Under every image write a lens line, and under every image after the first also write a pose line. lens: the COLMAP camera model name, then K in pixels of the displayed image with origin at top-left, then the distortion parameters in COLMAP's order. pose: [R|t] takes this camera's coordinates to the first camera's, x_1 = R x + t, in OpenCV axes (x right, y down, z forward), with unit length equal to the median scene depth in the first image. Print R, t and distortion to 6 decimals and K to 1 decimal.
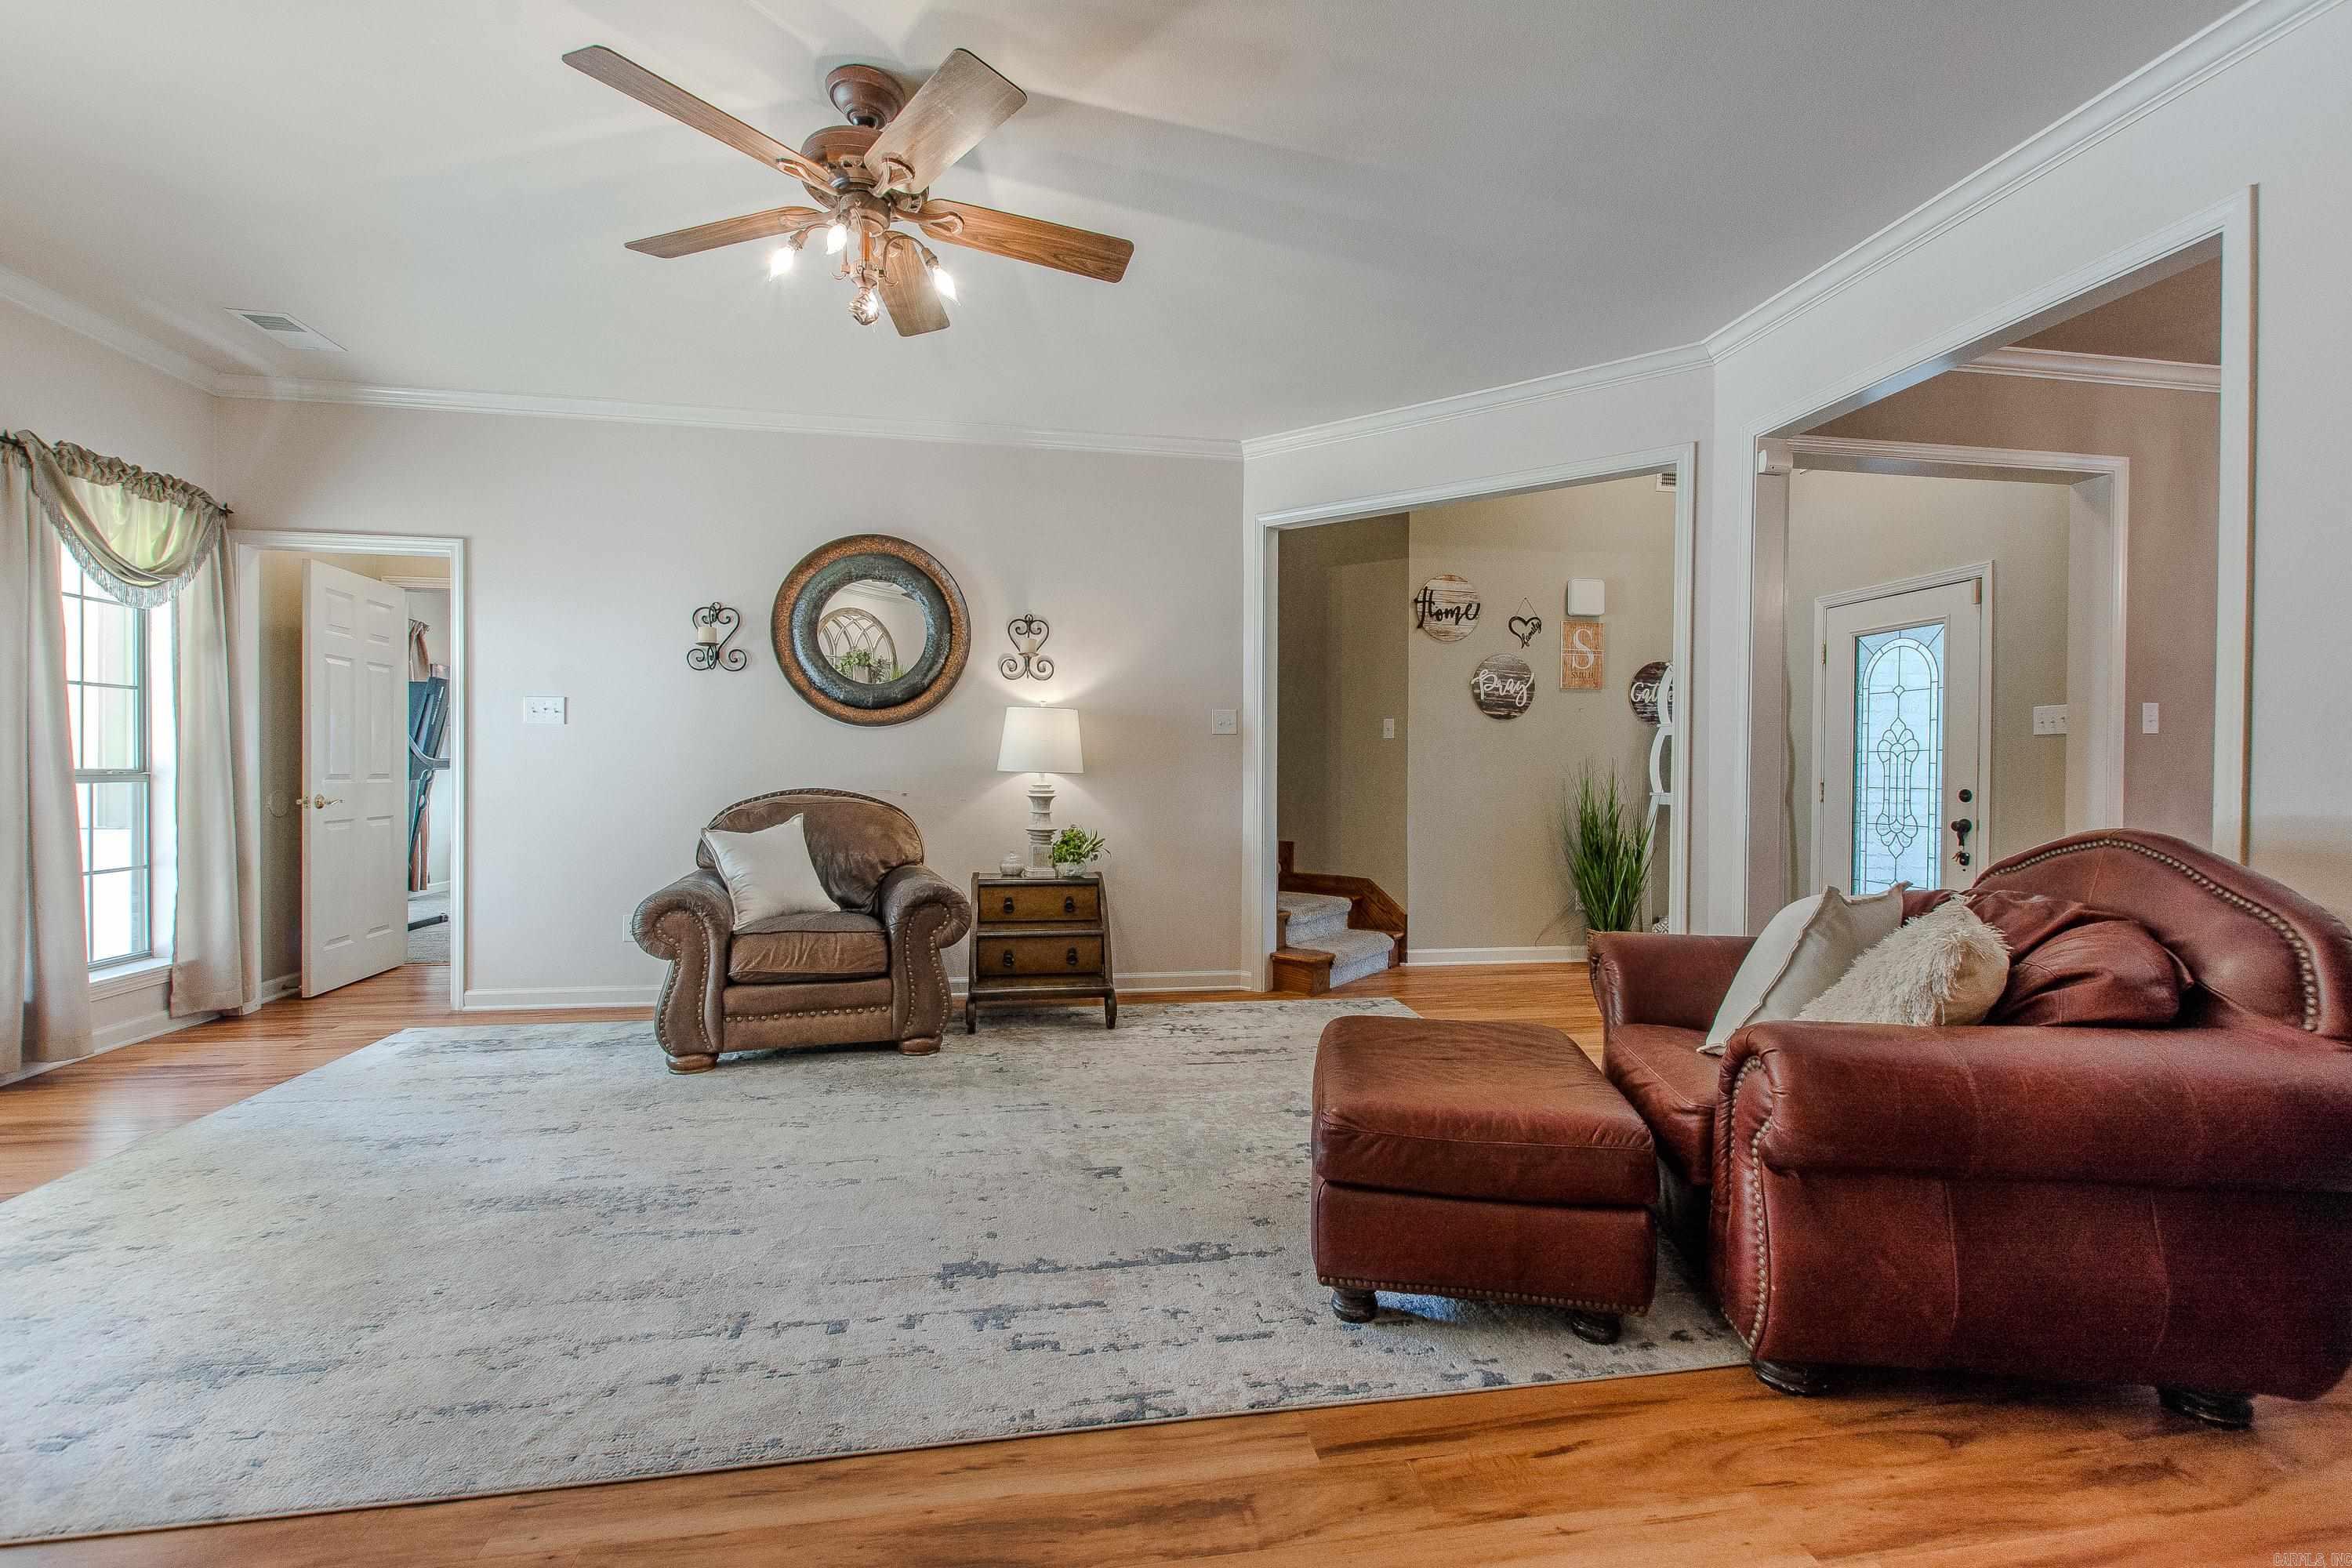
lens RADIAL K [[1022.2, 0, 1176.0], [0, 1022.2, 784.0], [0, 0, 1]] dist [0.000504, -0.006746]
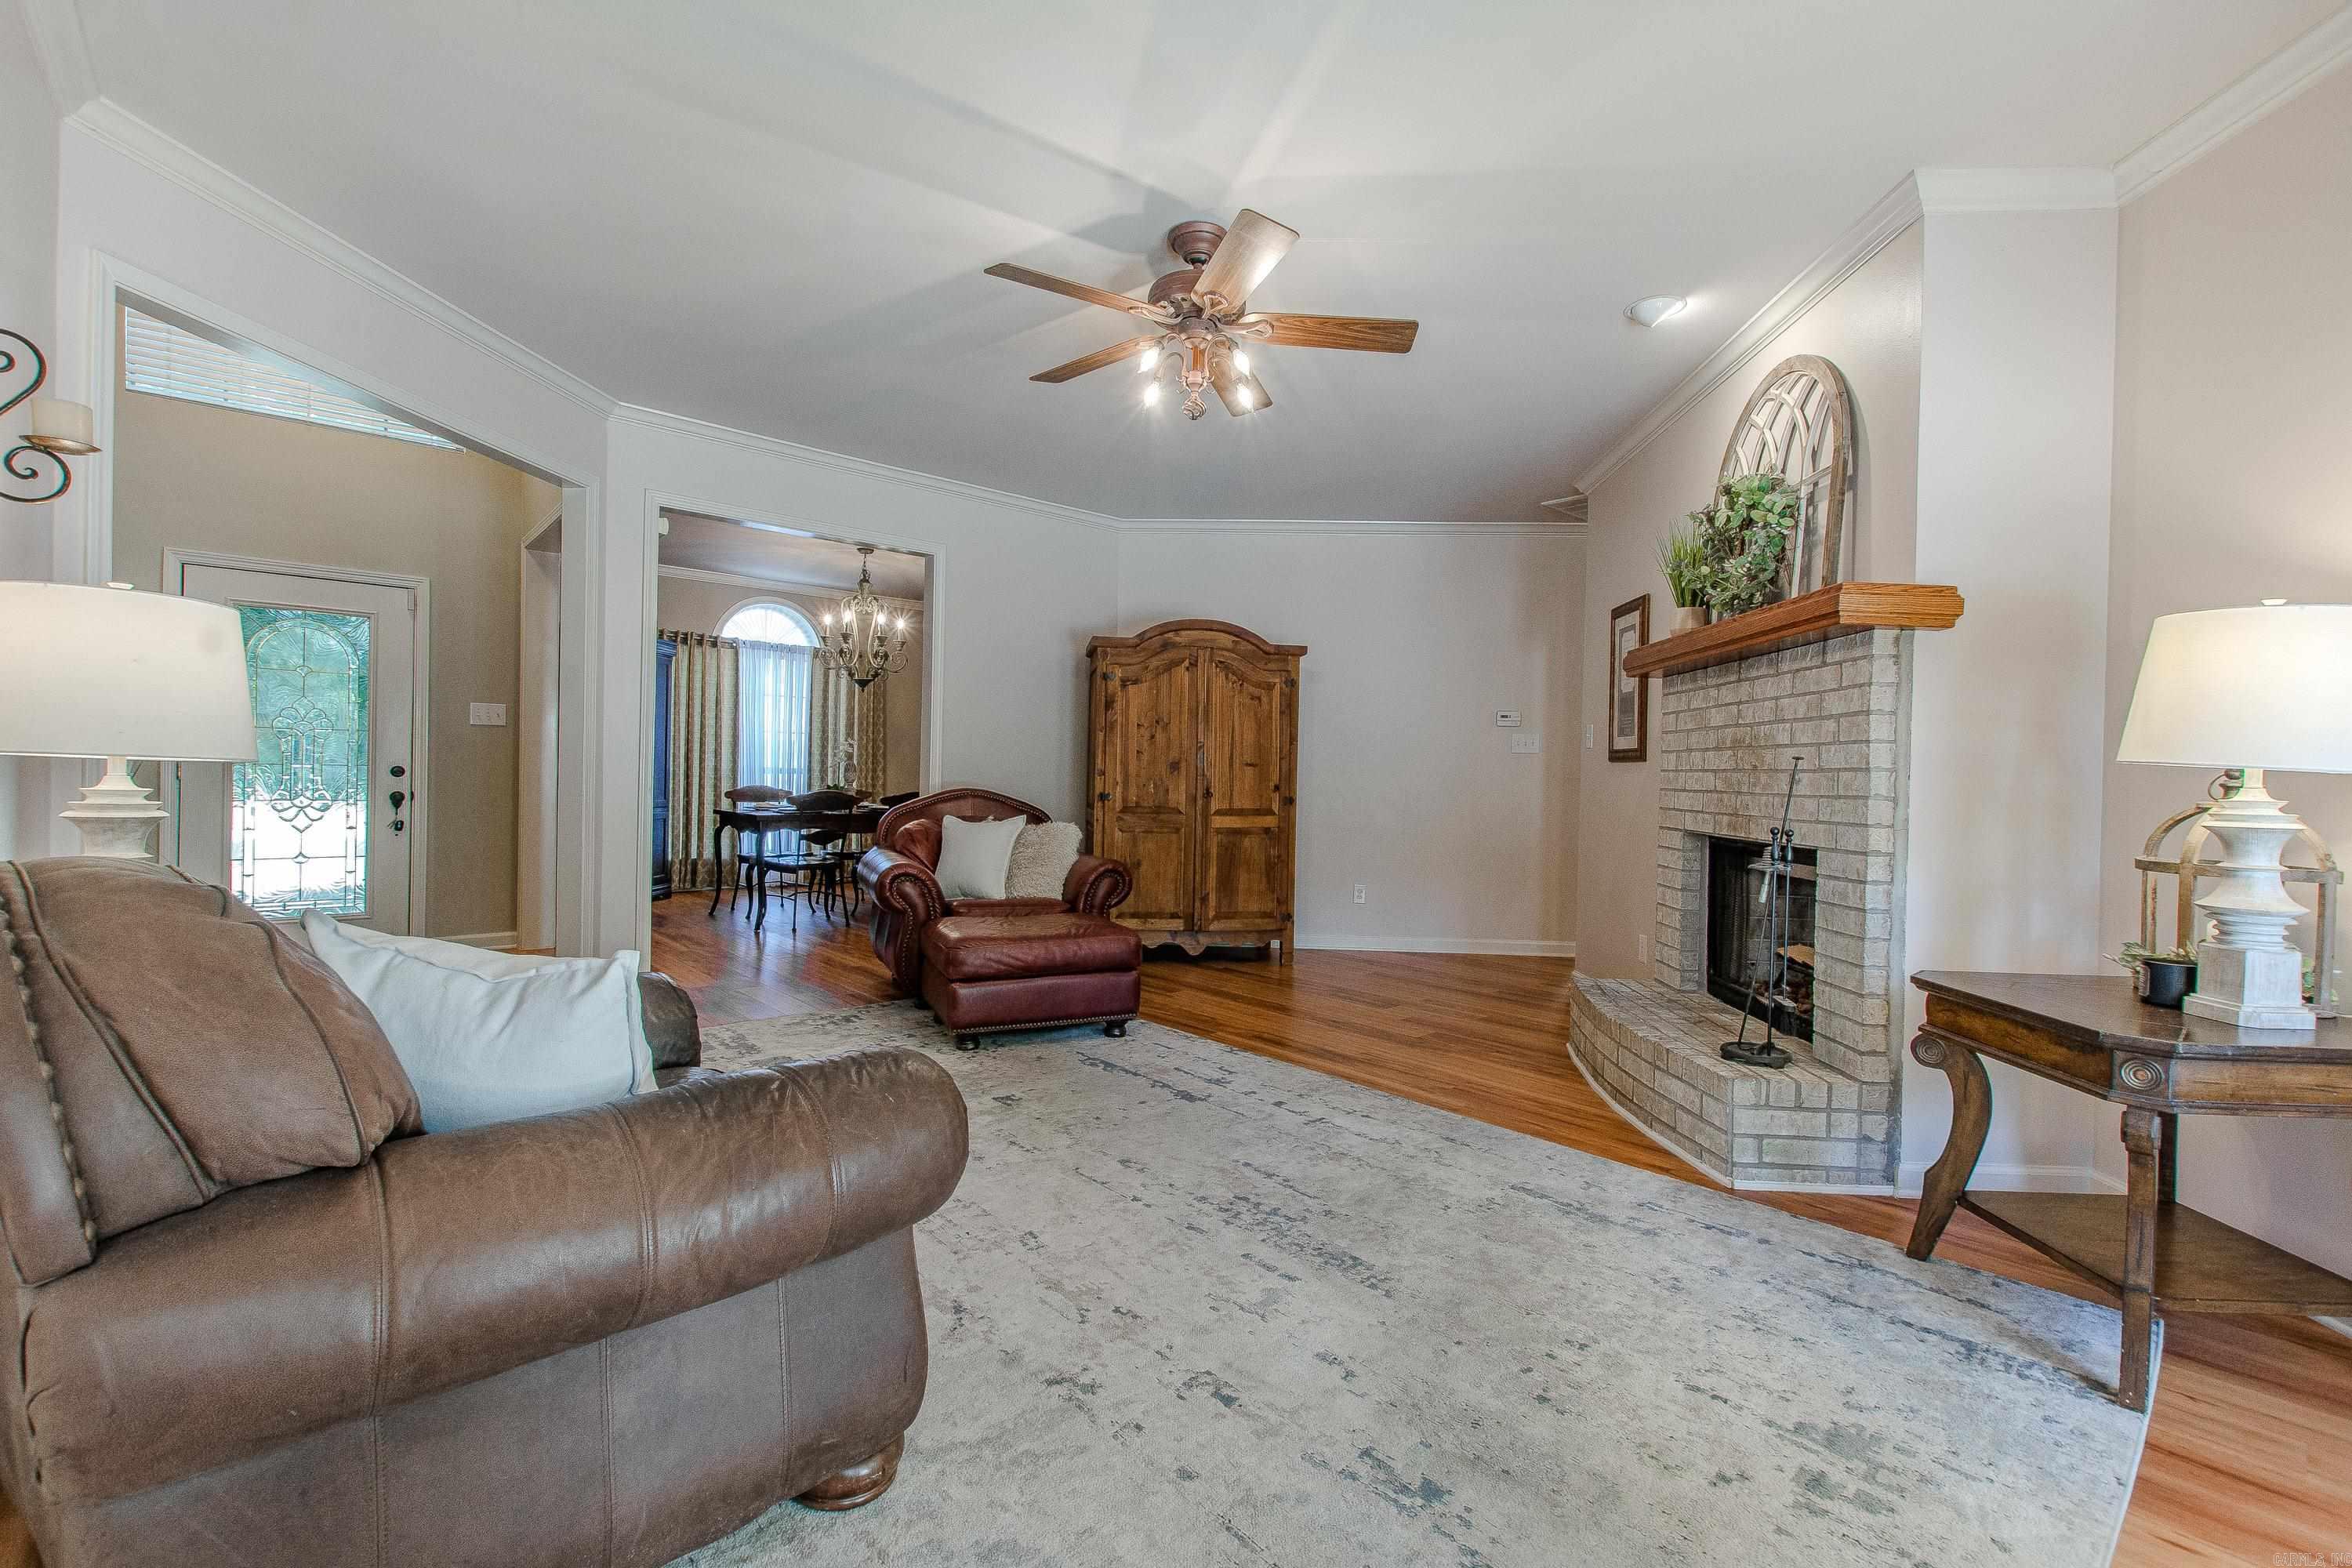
lens RADIAL K [[1022.2, 0, 1176.0], [0, 1022.2, 784.0], [0, 0, 1]] dist [0.000504, -0.006746]
pose [[-0.535055, -0.032385, 0.844196, -1.337068], [-0.020349, 0.999469, 0.025444, -0.042293], [-0.844572, -0.003565, -0.535430, 1.646916]]
